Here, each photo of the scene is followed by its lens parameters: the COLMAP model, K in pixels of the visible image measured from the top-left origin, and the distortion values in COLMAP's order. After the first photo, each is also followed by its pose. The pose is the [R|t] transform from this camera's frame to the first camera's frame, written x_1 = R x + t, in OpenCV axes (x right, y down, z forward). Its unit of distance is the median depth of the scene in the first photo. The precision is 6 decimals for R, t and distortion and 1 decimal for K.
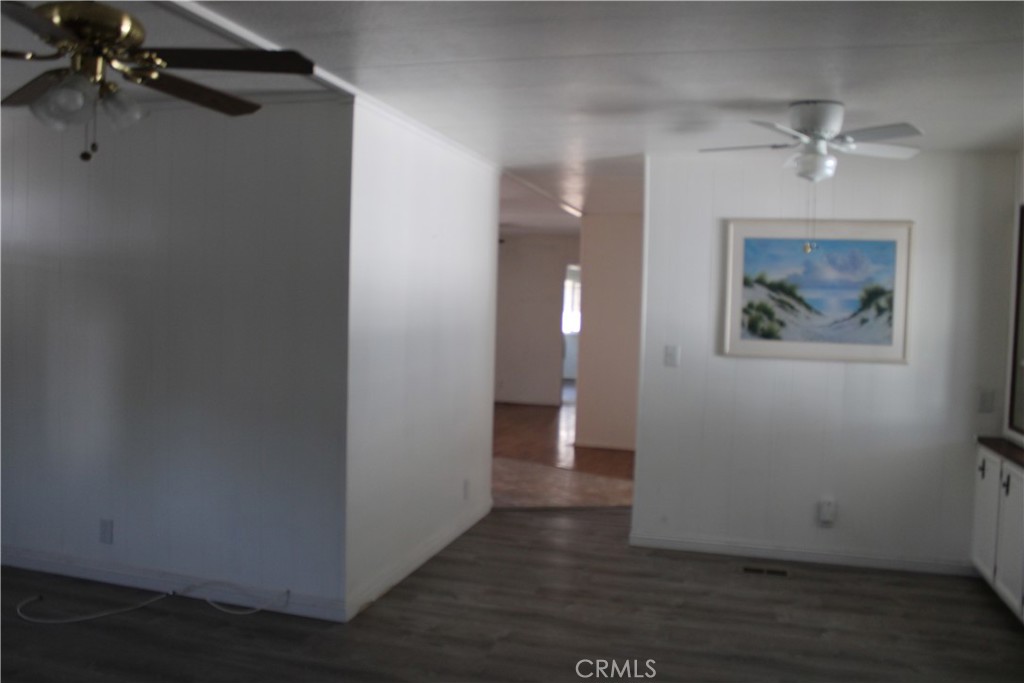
lens RADIAL K [[843.1, 0, 512.0], [0, 843.1, 341.5], [0, 0, 1]] dist [-0.155521, 0.131175]
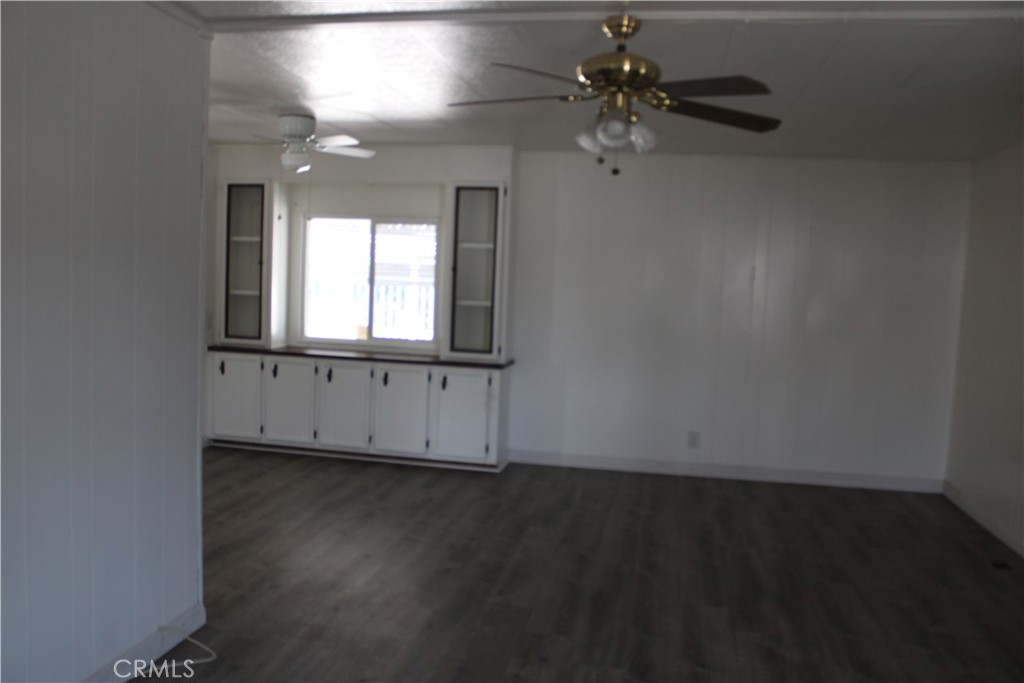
lens RADIAL K [[843.1, 0, 512.0], [0, 843.1, 341.5], [0, 0, 1]] dist [-0.155521, 0.131175]
pose [[-0.074602, -0.118570, 0.990139, -0.897056], [0.008428, 0.992796, 0.119524, -0.058668], [-0.997178, 0.017261, -0.073065, 0.602799]]
